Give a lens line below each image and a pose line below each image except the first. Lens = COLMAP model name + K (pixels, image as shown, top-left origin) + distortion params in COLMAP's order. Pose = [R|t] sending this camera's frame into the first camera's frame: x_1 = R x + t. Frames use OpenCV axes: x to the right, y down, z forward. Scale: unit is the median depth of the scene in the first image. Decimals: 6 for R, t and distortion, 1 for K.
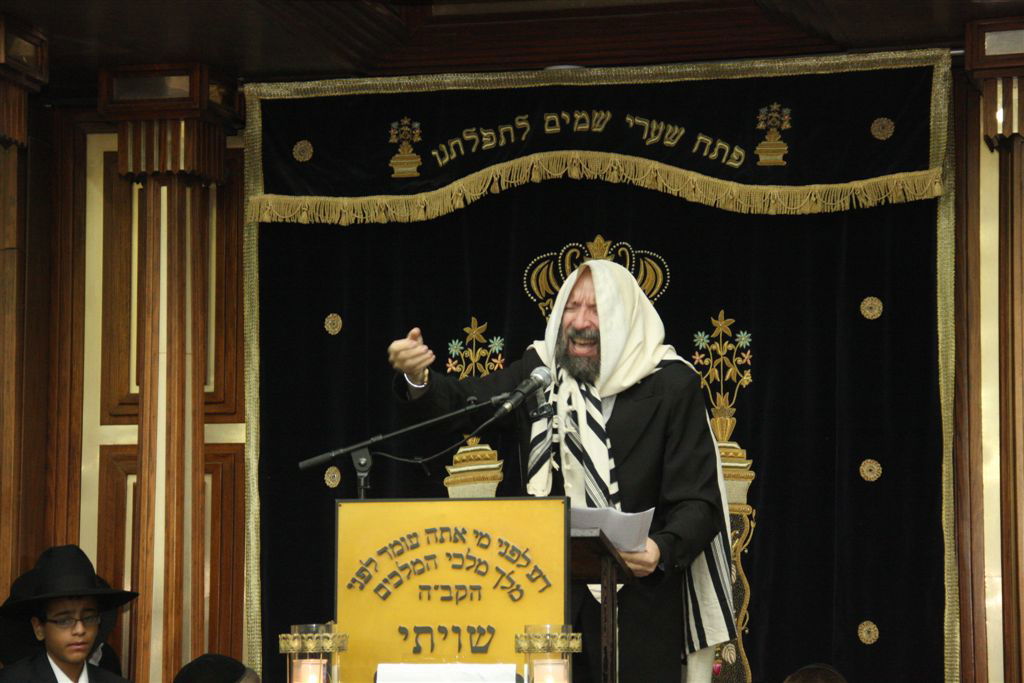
lens RADIAL K [[3111.4, 0, 509.3], [0, 3111.4, 342.8], [0, 0, 1]] dist [0.649104, 0.000000]
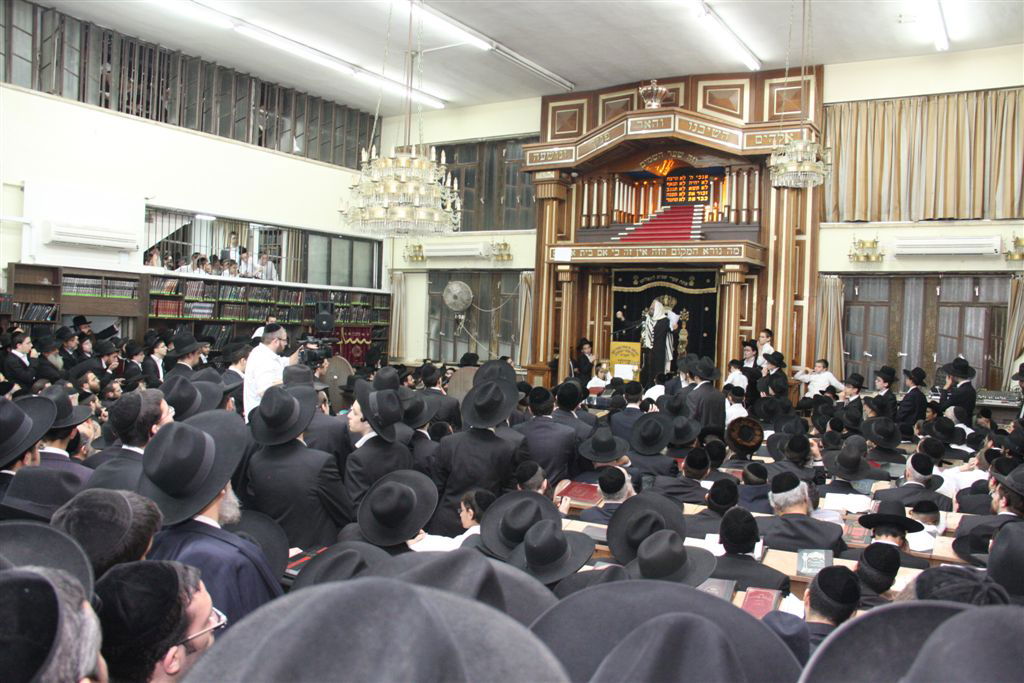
lens RADIAL K [[900.1, 0, 507.1], [0, 900.1, 345.7], [0, 0, 1]] dist [-0.161968, 0.143224]
pose [[0.948641, 0.044005, -0.313280, 0.295924], [-0.004932, 0.992215, 0.124436, -0.156310], [0.316317, -0.116500, 0.941473, -0.804717]]
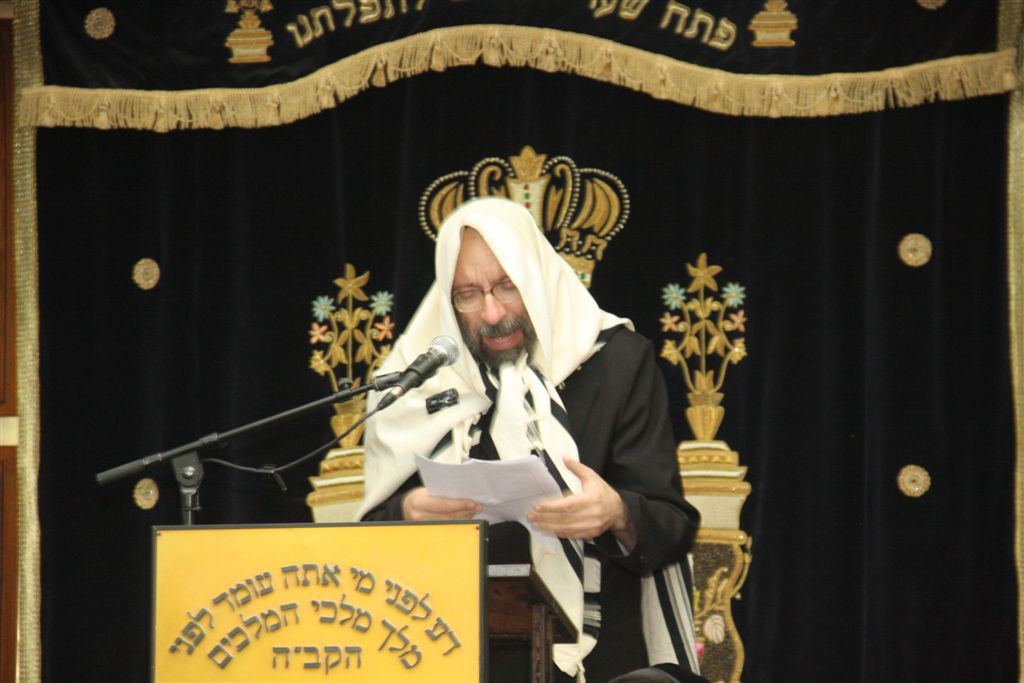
lens RADIAL K [[4671.7, 0, 510.4], [0, 4671.7, 343.3], [0, 0, 1]] dist [1.275269, 0.000000]
pose [[0.999703, -0.002447, 0.024261, -0.000828], [0.002162, 0.999928, 0.011786, -0.002787], [-0.024288, -0.011730, 0.999636, -0.052888]]
